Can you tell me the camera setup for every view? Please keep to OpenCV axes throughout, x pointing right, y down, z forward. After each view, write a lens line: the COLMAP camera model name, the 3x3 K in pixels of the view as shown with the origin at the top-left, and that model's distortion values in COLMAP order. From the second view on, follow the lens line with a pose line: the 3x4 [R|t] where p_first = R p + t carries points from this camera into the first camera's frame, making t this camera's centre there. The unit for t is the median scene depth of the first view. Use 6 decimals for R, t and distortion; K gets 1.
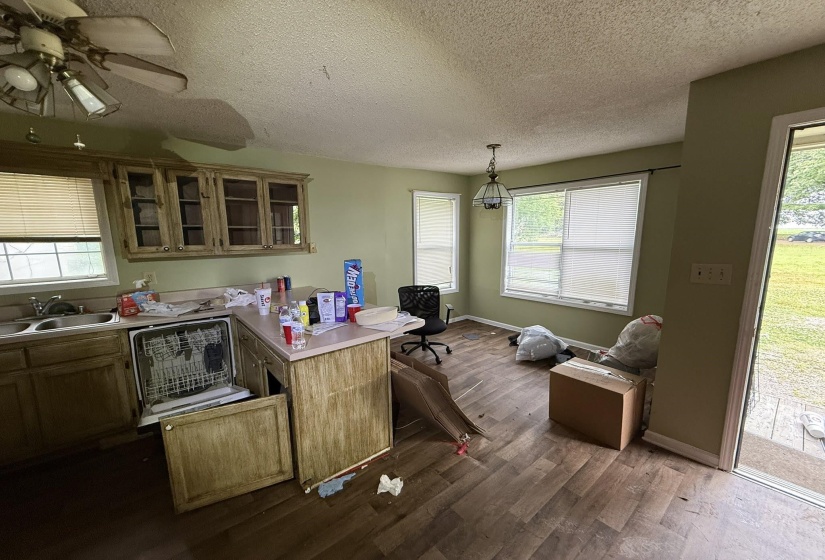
lens RADIAL K [[327.4, 0, 410.9], [0, 327.4, 285.3], [0, 0, 1]] dist [0.012564, 0.001179]
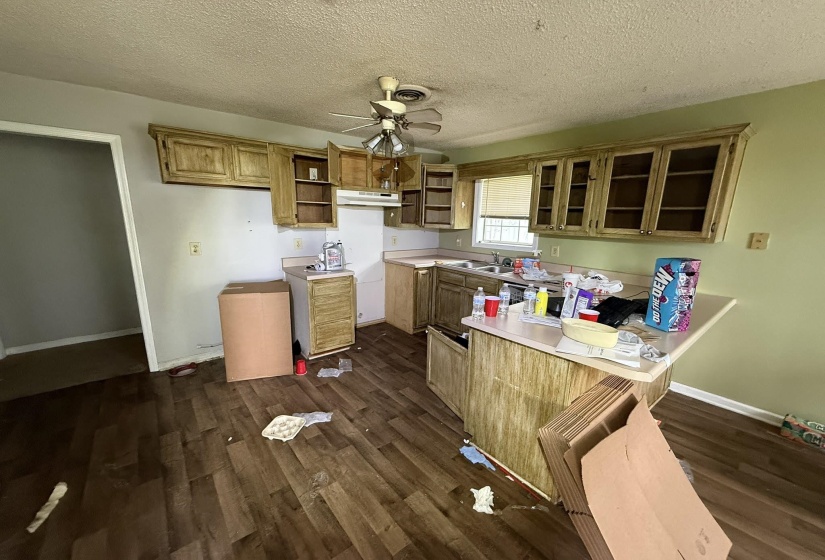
lens RADIAL K [[327.4, 0, 411.2], [0, 327.4, 287.1], [0, 0, 1]] dist [0.012564, 0.001179]
pose [[0.008584, 0.228433, -0.973522, 0.585031], [-0.172850, 0.959242, 0.223558, -0.098263], [0.984911, 0.166355, 0.047719, 0.577616]]
